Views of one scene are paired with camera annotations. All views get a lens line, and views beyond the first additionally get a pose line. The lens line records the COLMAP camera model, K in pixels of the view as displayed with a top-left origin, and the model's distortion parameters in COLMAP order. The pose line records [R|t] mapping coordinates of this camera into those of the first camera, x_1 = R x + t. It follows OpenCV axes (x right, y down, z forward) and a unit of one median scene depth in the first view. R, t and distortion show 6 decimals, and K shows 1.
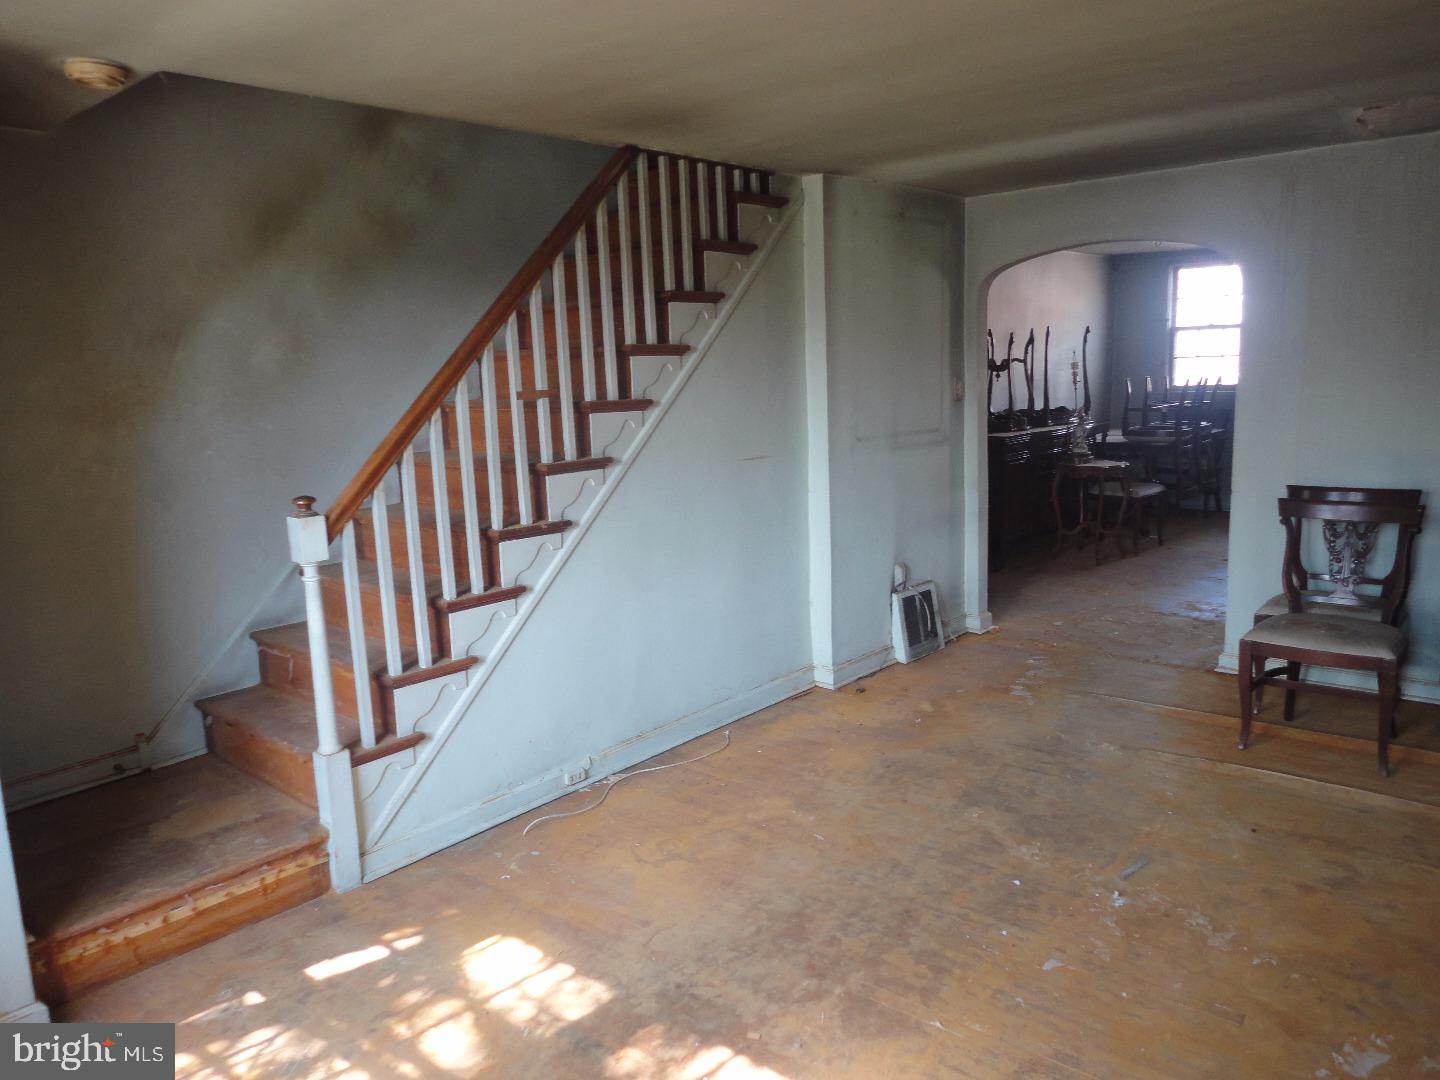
lens RADIAL K [[1049.4, 0, 720.0], [0, 1049.4, 540.0], [0, 0, 1]] dist [0.000551, 0.008158]
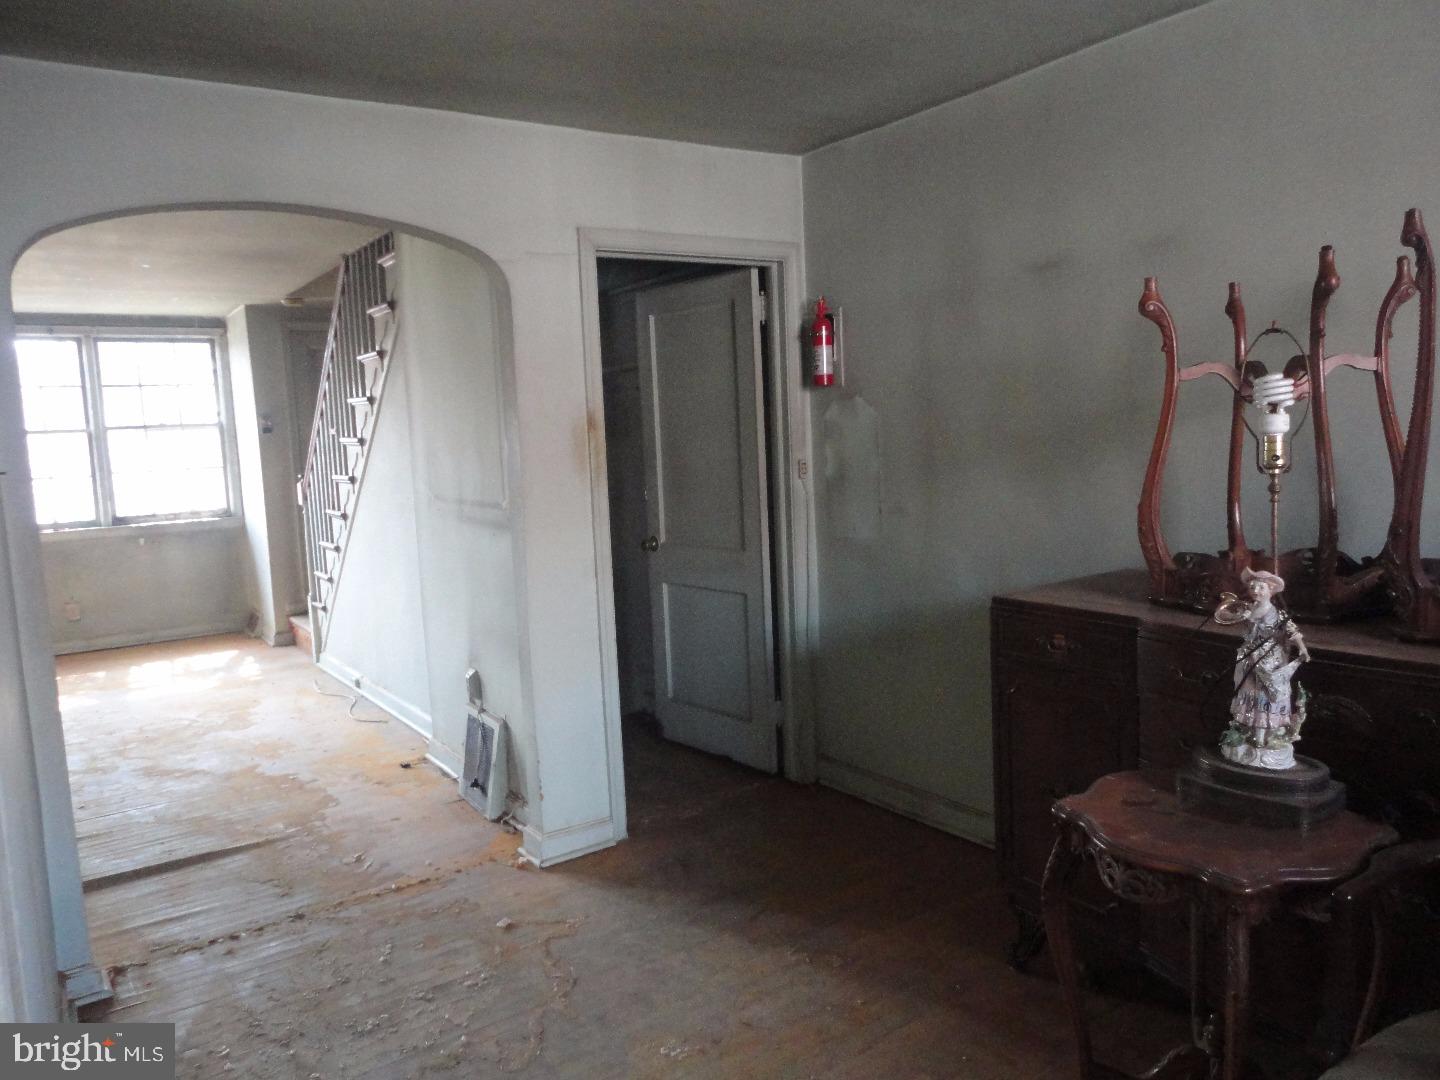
lens RADIAL K [[1049.4, 0, 720.0], [0, 1049.4, 540.0], [0, 0, 1]] dist [0.000551, 0.008158]
pose [[-0.269719, 0.128180, -0.954370, 0.594103], [-0.125287, 0.978005, 0.166763, -0.155556], [0.954754, 0.164549, -0.247727, 0.947490]]
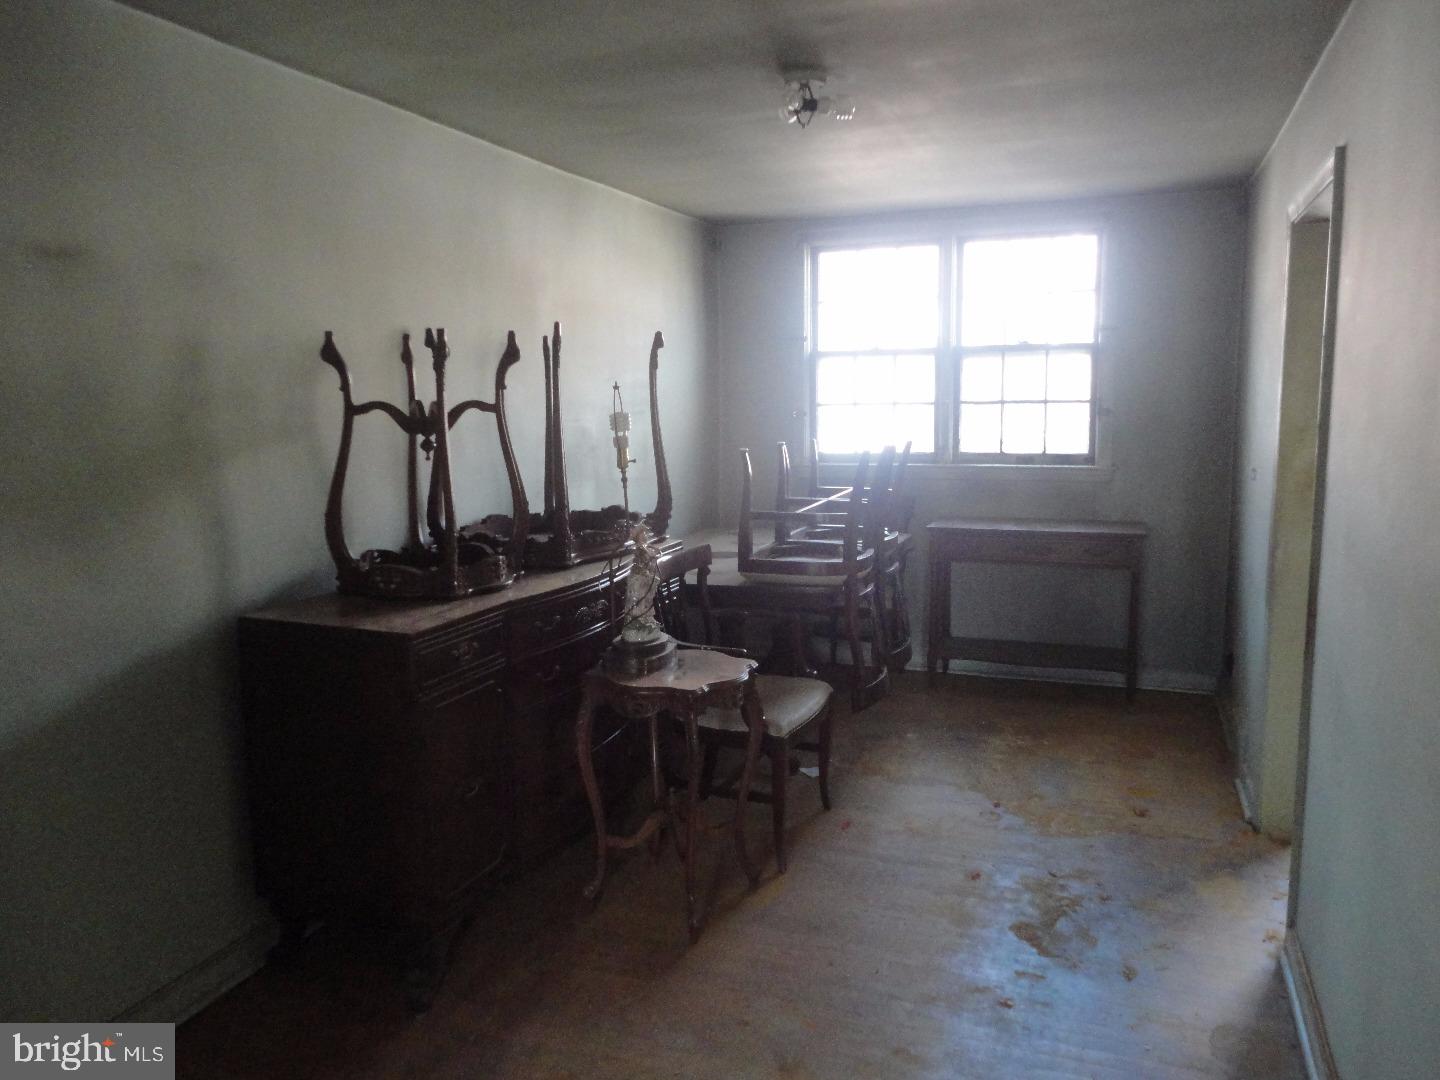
lens RADIAL K [[1049.4, 0, 720.0], [0, 1049.4, 540.0], [0, 0, 1]] dist [0.000551, 0.008158]
pose [[0.940096, -0.026541, 0.339875, 0.225373], [0.039171, 0.998771, -0.030355, -0.102495], [-0.338652, 0.041850, 0.939981, 0.585599]]
